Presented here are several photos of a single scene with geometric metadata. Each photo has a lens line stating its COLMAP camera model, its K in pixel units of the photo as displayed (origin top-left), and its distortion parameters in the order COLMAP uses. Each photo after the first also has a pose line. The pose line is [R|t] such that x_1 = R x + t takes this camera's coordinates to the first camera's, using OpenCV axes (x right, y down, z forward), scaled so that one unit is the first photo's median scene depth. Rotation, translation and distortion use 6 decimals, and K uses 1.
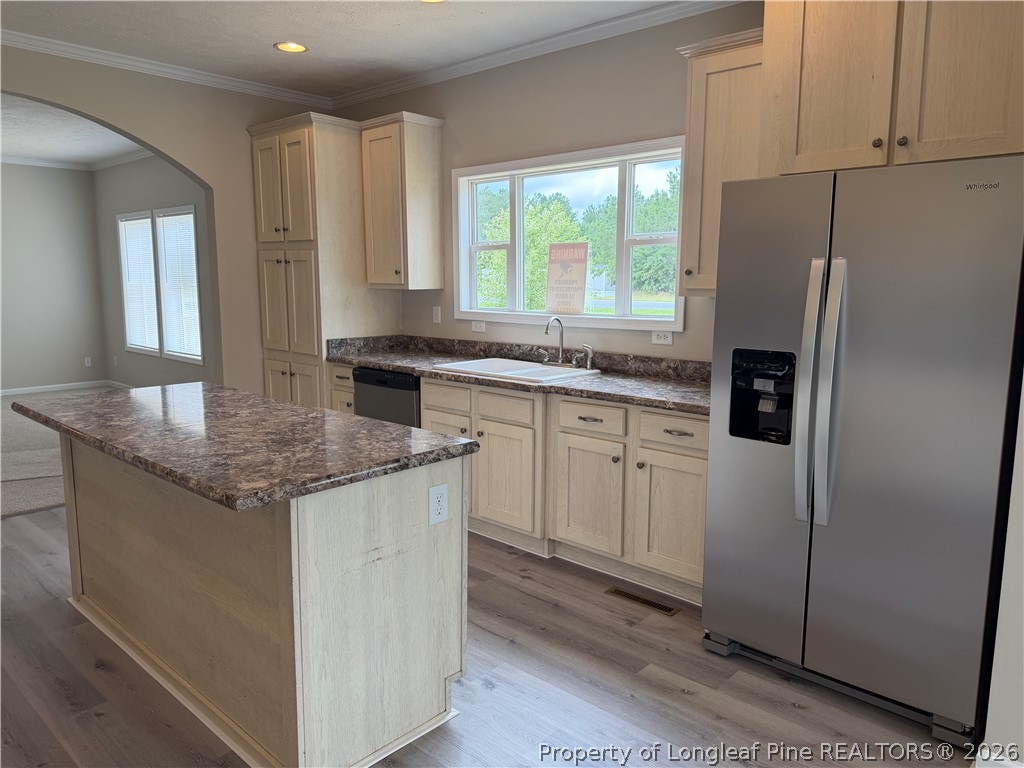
lens RADIAL K [[715.3, 0, 508.0], [0, 715.3, 380.4], [0, 0, 1]] dist [0.059088, -0.077559]
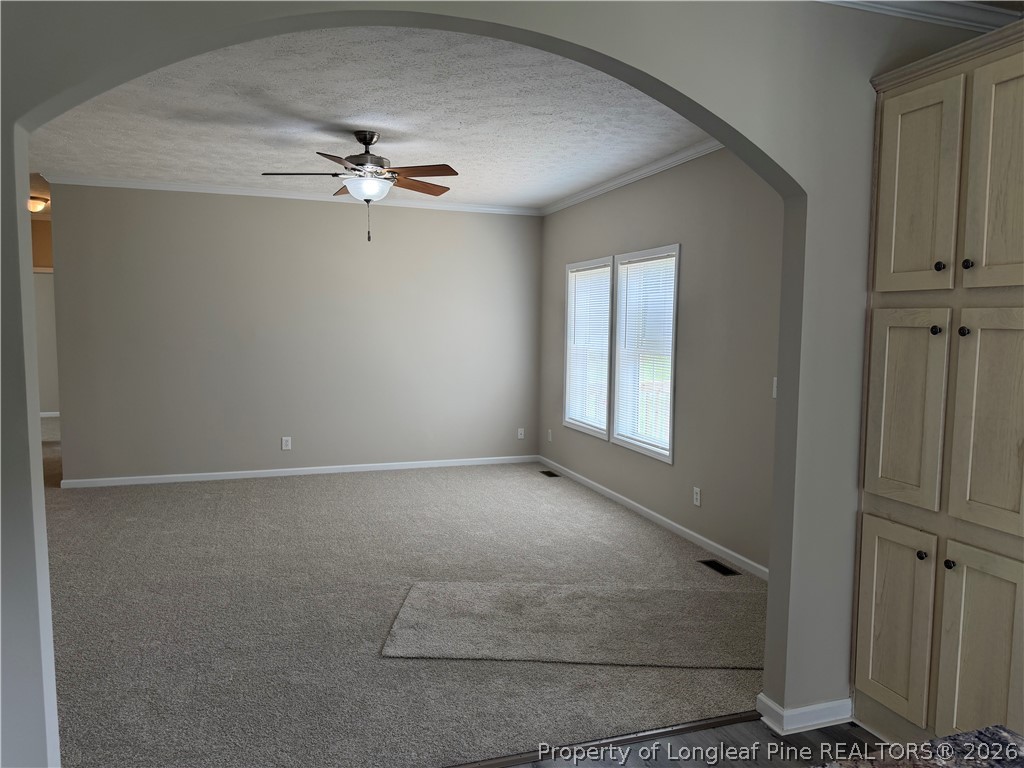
lens RADIAL K [[715.3, 0, 517.4], [0, 715.3, 387.2], [0, 0, 1]] dist [0.059088, -0.077559]
pose [[0.879627, 0.046878, -0.473349, -0.382167], [-0.074697, 0.996398, -0.040132, -0.098072], [0.469763, 0.070660, 0.879960, 0.500909]]
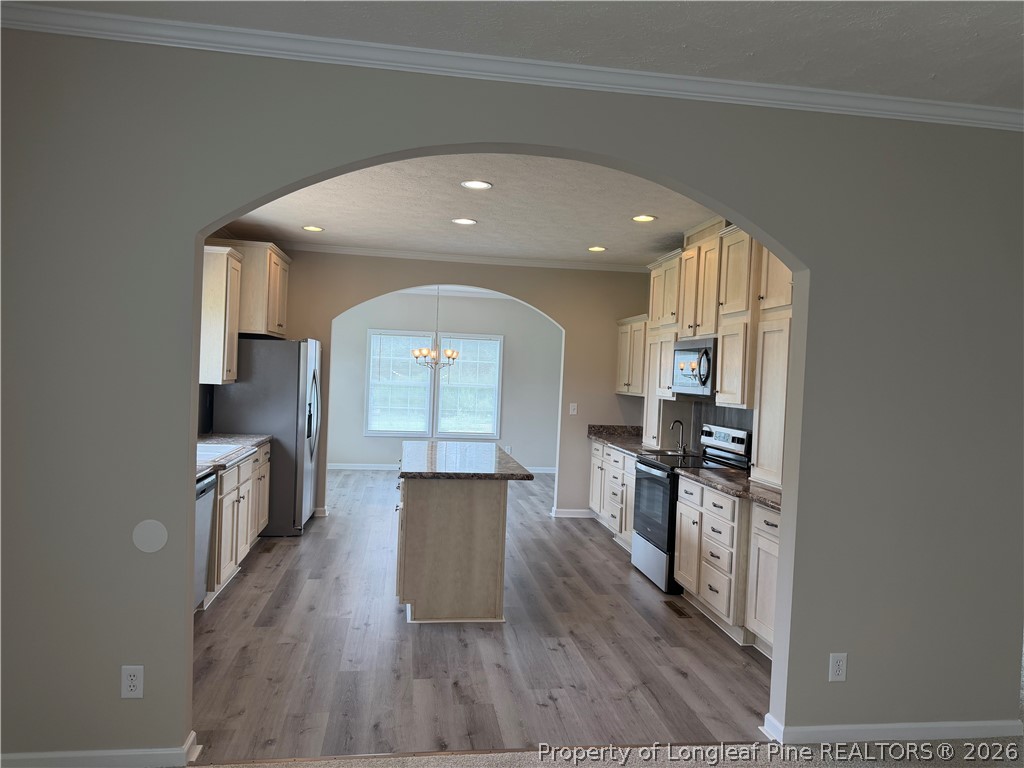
lens RADIAL K [[715.3, 0, 512.2], [0, 715.3, 392.0], [0, 0, 1]] dist [0.059088, -0.077559]
pose [[-0.775180, -0.055884, 0.629264, -1.068442], [0.043213, 0.989056, 0.141069, -0.240303], [-0.630261, 0.136546, -0.764282, 1.449653]]
